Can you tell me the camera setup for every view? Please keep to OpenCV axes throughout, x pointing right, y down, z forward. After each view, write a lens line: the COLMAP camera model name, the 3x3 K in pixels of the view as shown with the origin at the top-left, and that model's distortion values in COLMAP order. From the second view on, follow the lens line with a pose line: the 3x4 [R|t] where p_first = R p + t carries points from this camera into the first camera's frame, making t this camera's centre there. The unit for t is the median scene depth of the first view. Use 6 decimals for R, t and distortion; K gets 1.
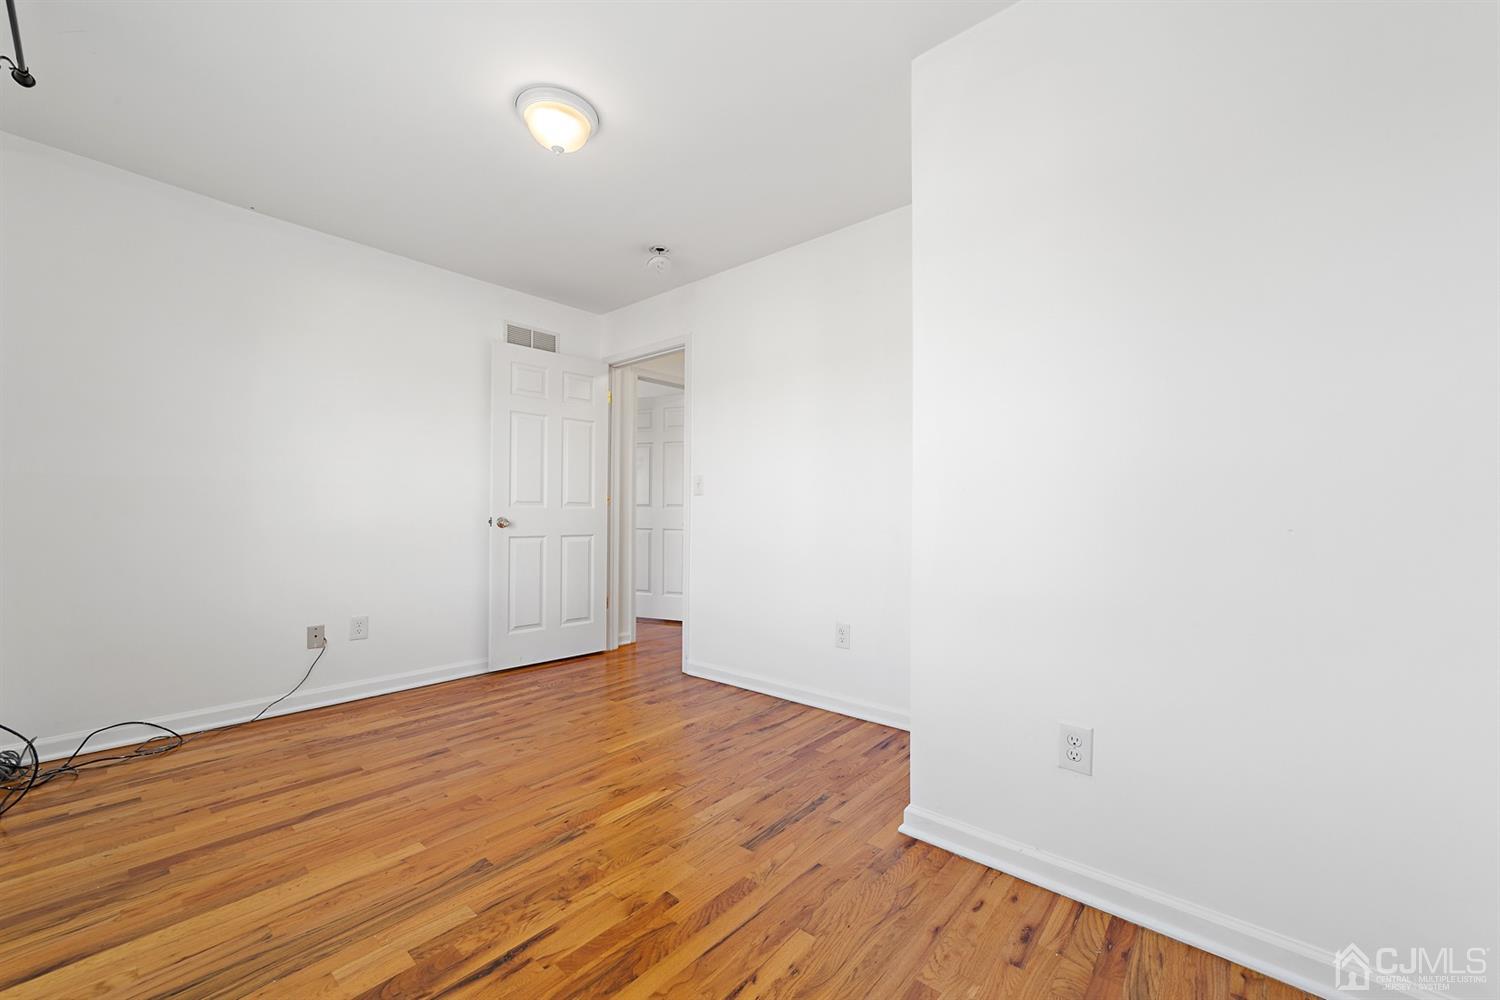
lens RADIAL K [[573.0, 0, 754.1], [0, 573.0, 505.4], [0, 0, 1]] dist [-0.019509, 0.008847]
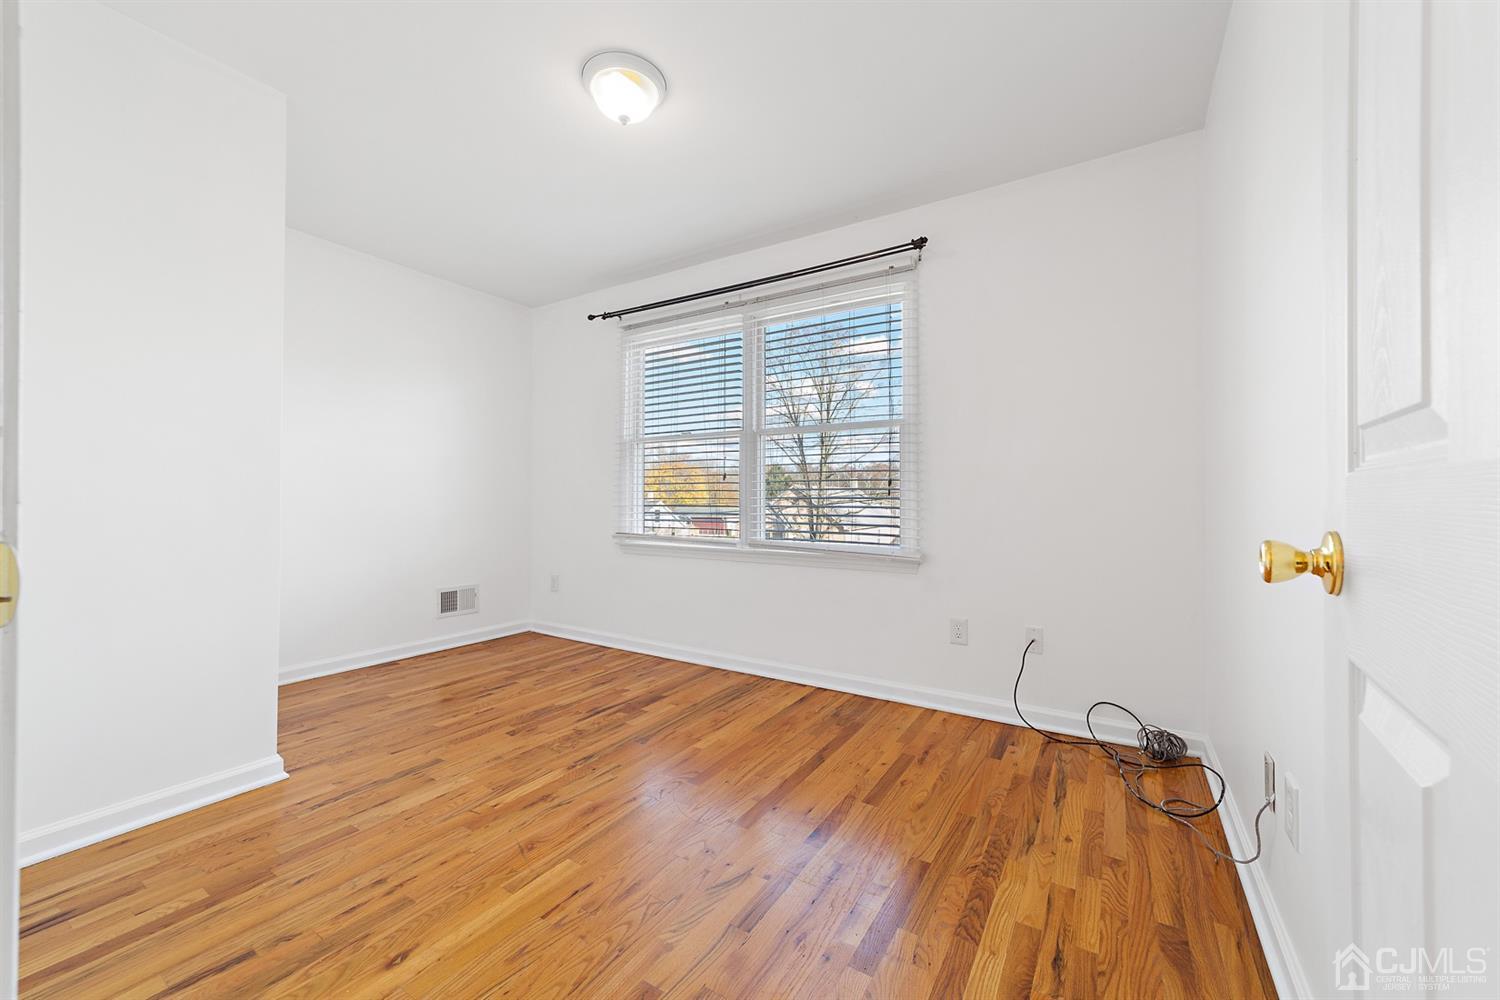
lens RADIAL K [[573.0, 0, 754.1], [0, 573.0, 505.4], [0, 0, 1]] dist [-0.019509, 0.008847]
pose [[-0.989323, -0.006119, -0.145613, -0.450465], [-0.005764, 0.999979, -0.002861, 0.026800], [0.145627, -0.001991, -0.989338, 2.054031]]
